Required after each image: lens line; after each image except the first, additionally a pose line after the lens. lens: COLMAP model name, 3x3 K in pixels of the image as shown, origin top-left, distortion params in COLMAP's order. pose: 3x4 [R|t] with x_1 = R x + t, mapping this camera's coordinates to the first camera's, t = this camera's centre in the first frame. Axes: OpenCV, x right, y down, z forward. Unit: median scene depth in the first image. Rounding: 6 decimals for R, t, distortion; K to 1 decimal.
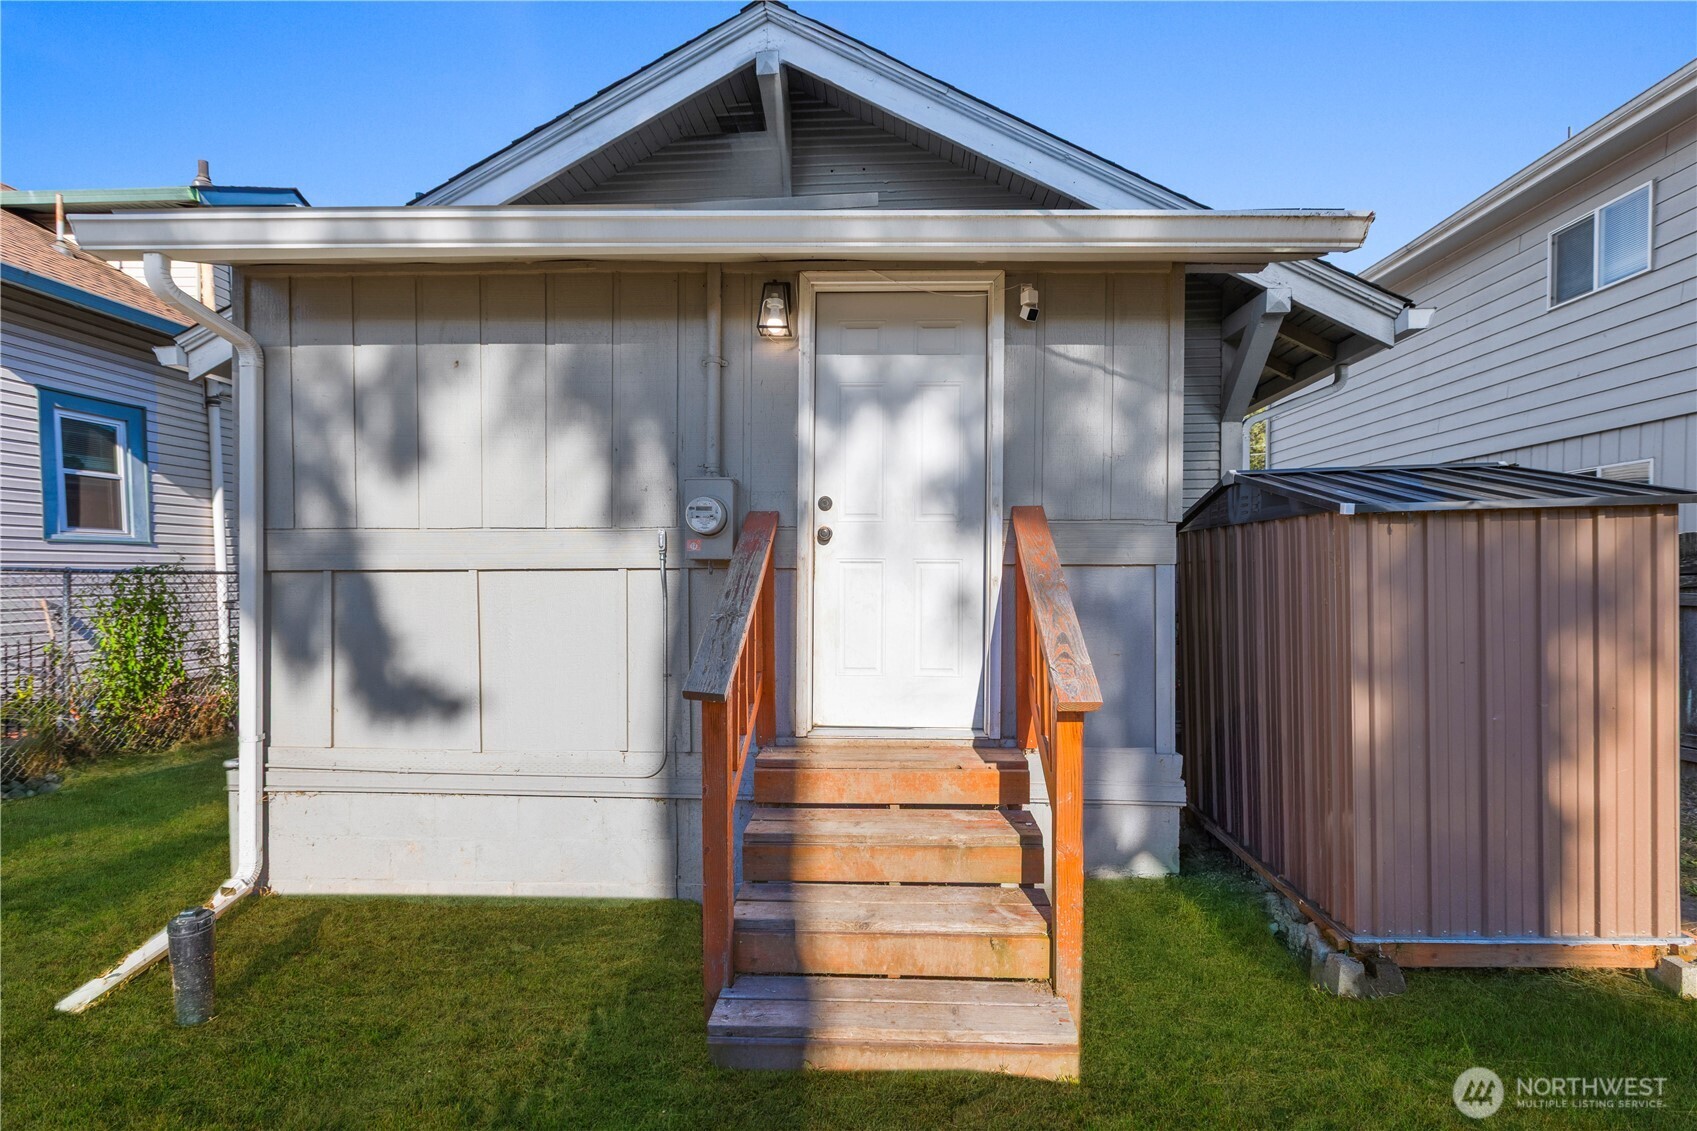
lens RADIAL K [[780.1, 0, 848.5], [0, 780.1, 565.5], [0, 0, 1]] dist [0.001664, 0.000136]
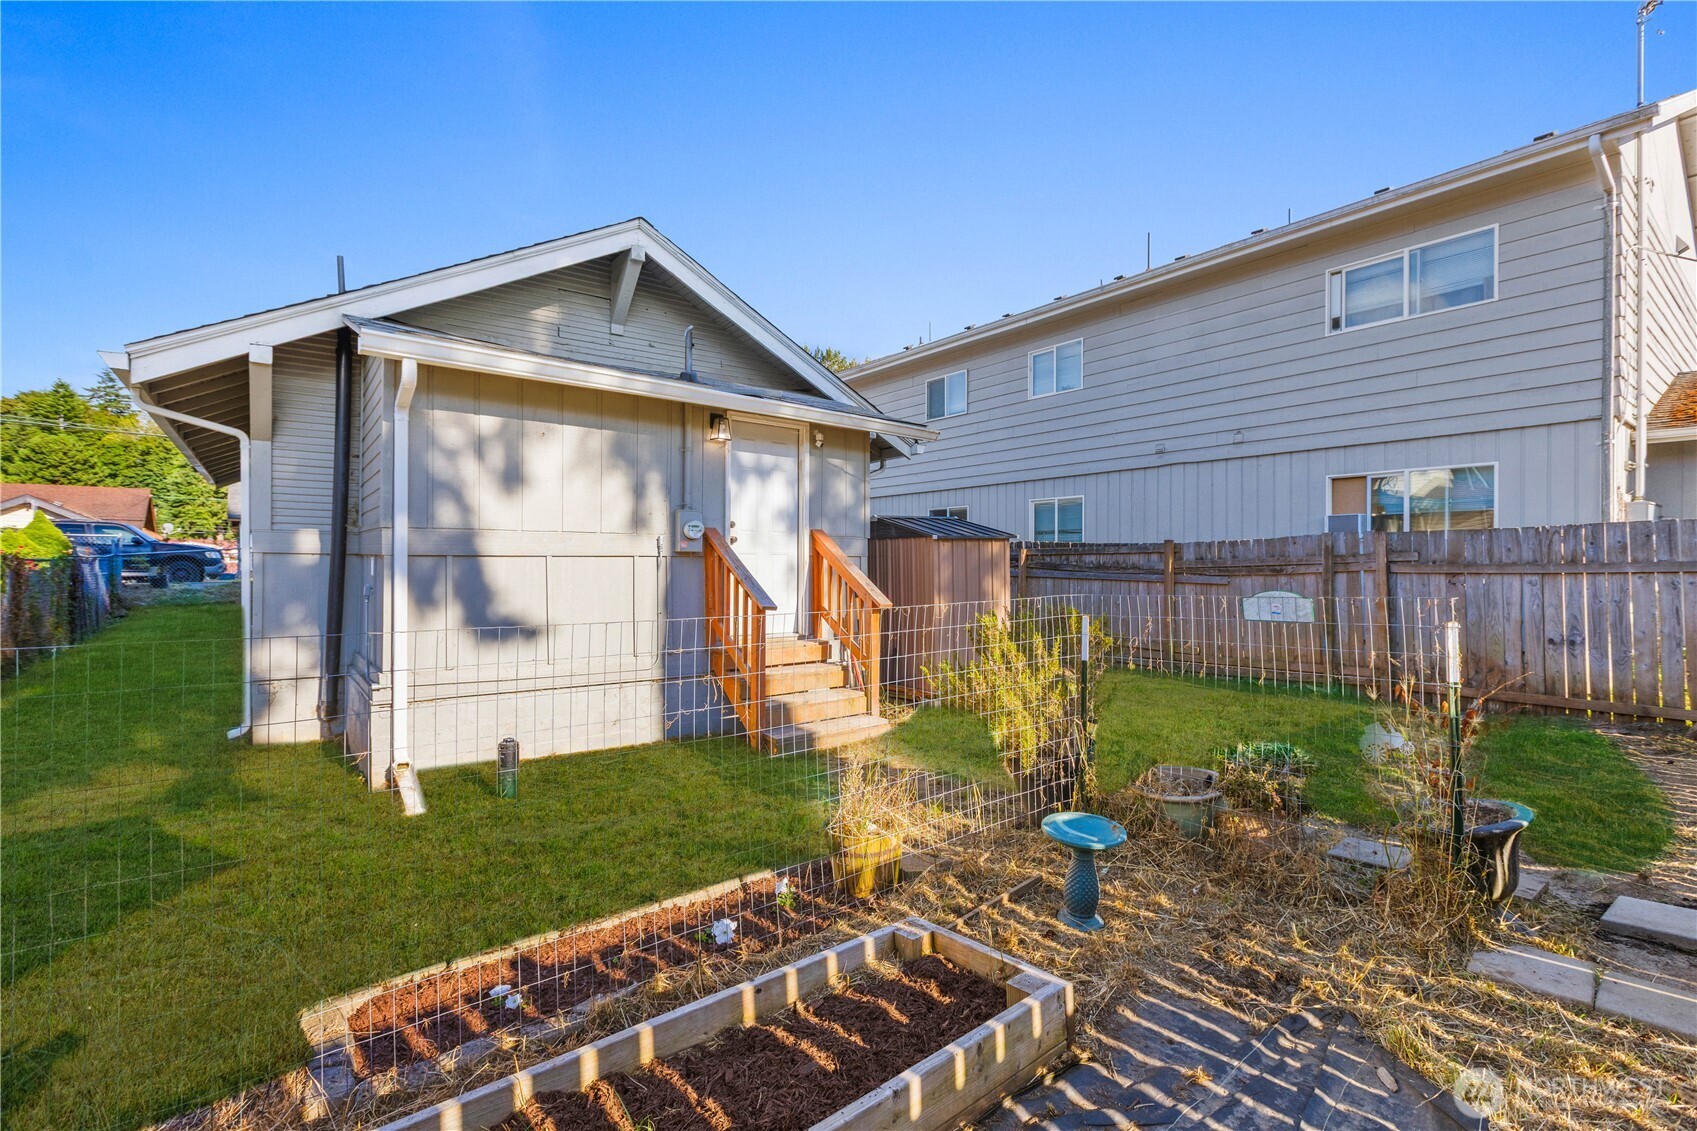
lens RADIAL K [[780.1, 0, 848.5], [0, 780.1, 565.5], [0, 0, 1]] dist [0.001664, 0.000136]
pose [[0.762302, -0.001086, 0.647220, -1.105862], [-0.006043, 0.999943, 0.008794, 0.015700], [-0.647193, -0.010615, 0.762252, -0.759594]]
